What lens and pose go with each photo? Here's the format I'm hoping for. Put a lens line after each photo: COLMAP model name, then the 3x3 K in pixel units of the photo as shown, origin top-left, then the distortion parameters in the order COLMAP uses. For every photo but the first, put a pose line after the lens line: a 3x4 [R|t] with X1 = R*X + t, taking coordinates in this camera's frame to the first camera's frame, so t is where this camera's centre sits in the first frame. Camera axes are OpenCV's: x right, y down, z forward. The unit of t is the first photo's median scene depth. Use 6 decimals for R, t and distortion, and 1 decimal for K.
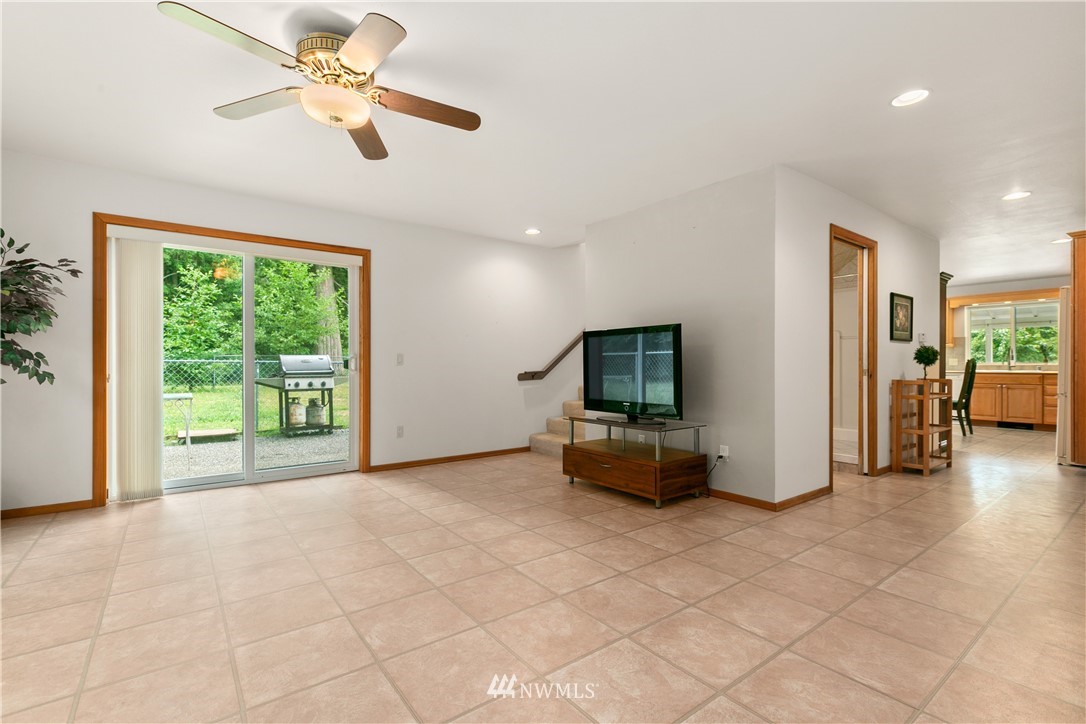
lens RADIAL K [[491.0, 0, 539.7], [0, 491.0, 364.9], [0, 0, 1]] dist [-0.001023, -0.001047]
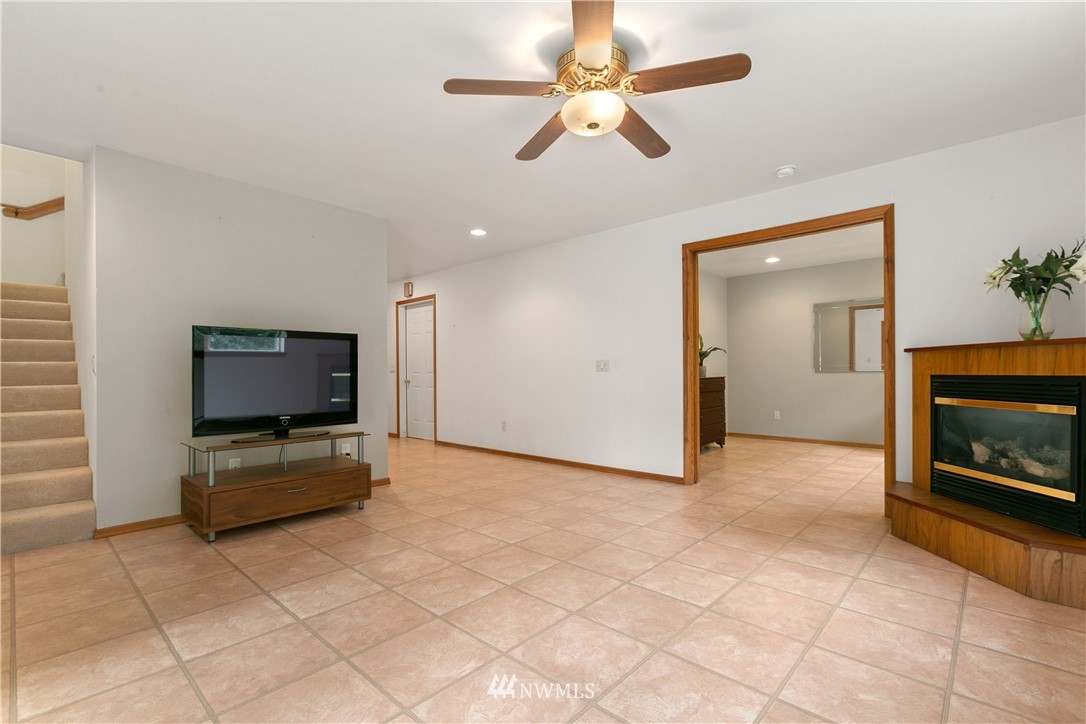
lens RADIAL K [[493.0, 0, 547.6], [0, 493.0, 369.4], [0, 0, 1]] dist [-0.000409, -0.000203]
pose [[-0.187713, 0.004944, 0.982212, -1.069122], [0.004847, 0.999980, -0.004107, 0.000116], [-0.982212, 0.003989, -0.187733, 0.986781]]
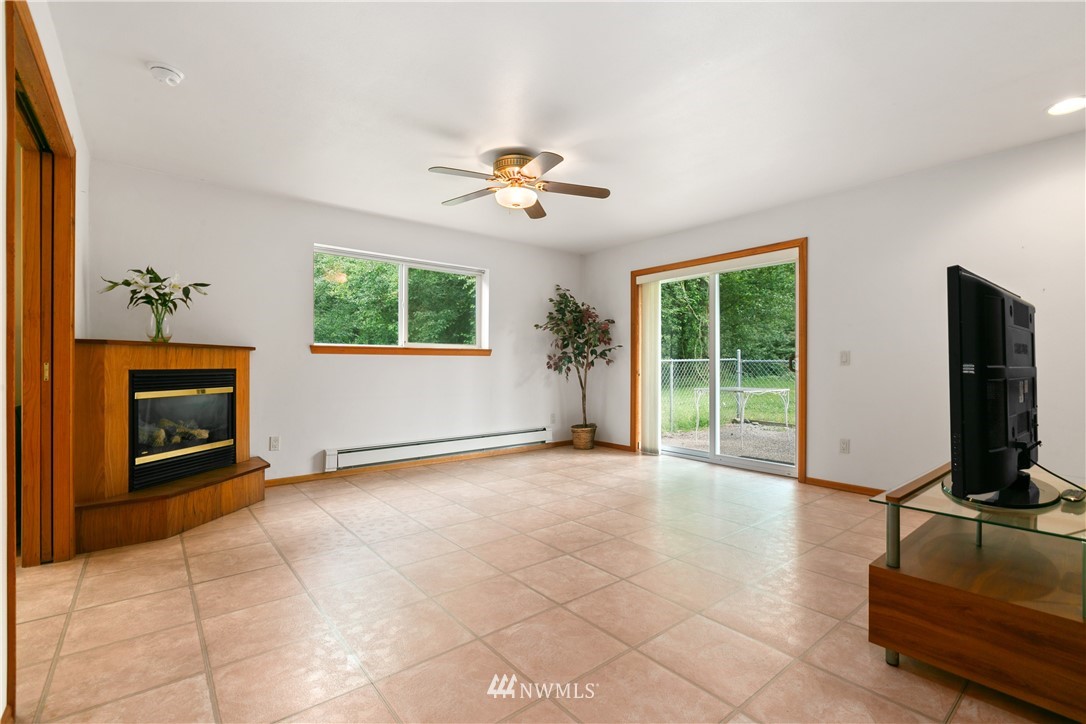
lens RADIAL K [[483.4, 0, 540.0], [0, 483.4, 367.0], [0, 0, 1]] dist [-0.000237, -0.000148]
pose [[0.035957, 0.005619, -0.999338, 0.856165], [-0.000729, 0.999984, 0.005596, -0.000783], [0.999353, 0.000527, 0.035961, 0.784655]]
